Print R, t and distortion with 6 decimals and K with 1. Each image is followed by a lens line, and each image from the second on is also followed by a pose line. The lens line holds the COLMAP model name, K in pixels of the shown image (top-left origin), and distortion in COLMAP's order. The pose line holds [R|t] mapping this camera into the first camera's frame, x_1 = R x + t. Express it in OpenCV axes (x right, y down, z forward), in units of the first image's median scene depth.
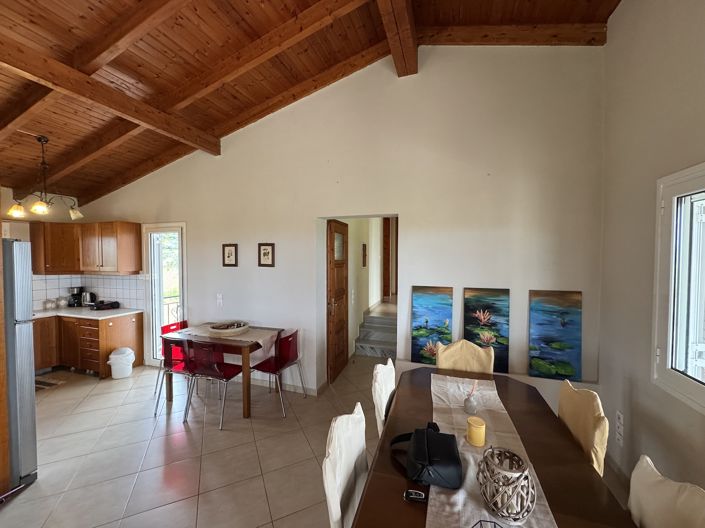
lens RADIAL K [[280.8, 0, 351.9], [0, 280.8, 264.7], [0, 0, 1]] dist [-0.000634, -0.000469]
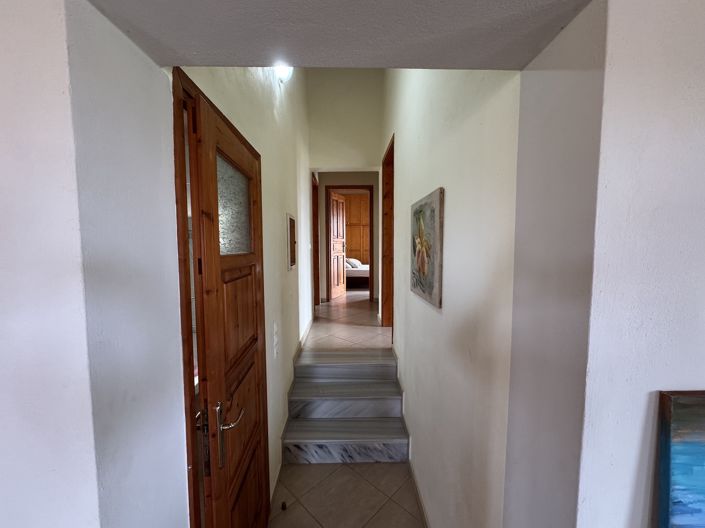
lens RADIAL K [[280.8, 0, 351.9], [0, 280.8, 264.7], [0, 0, 1]] dist [-0.000634, -0.000469]
pose [[0.941213, -0.027886, 0.336660, -0.033263], [0.015662, 0.999118, 0.038971, -0.018448], [-0.337450, -0.031407, 0.940819, 0.717680]]
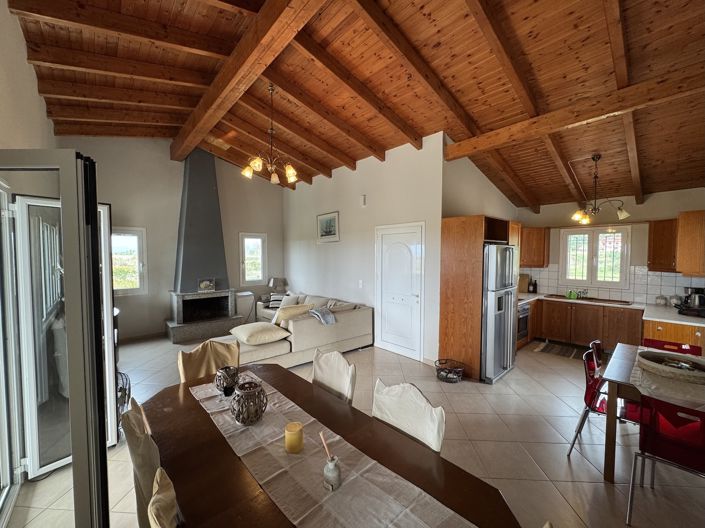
lens RADIAL K [[281.6, 0, 351.6], [0, 281.6, 264.6], [0, 0, 1]] dist [-0.001855, 0.000009]
pose [[-0.488063, 0.034553, -0.872124, 0.437292], [-0.026655, 0.998160, 0.054463, -0.018431], [0.872401, 0.049828, -0.486244, 0.605684]]
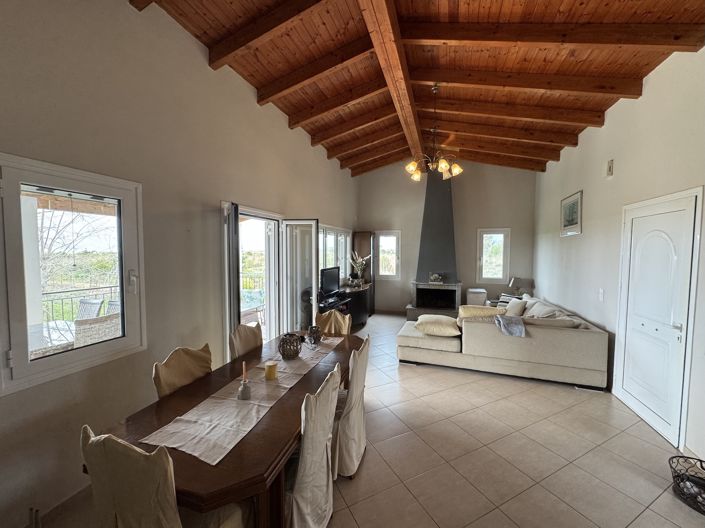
lens RADIAL K [[280.8, 0, 351.9], [0, 280.8, 264.7], [0, 0, 1]] dist [-0.000634, -0.000469]
pose [[-0.999938, -0.003246, -0.010693, 0.019435], [-0.004111, 0.996631, 0.081907, -0.021184], [0.010391, 0.081946, -0.996583, 0.895796]]
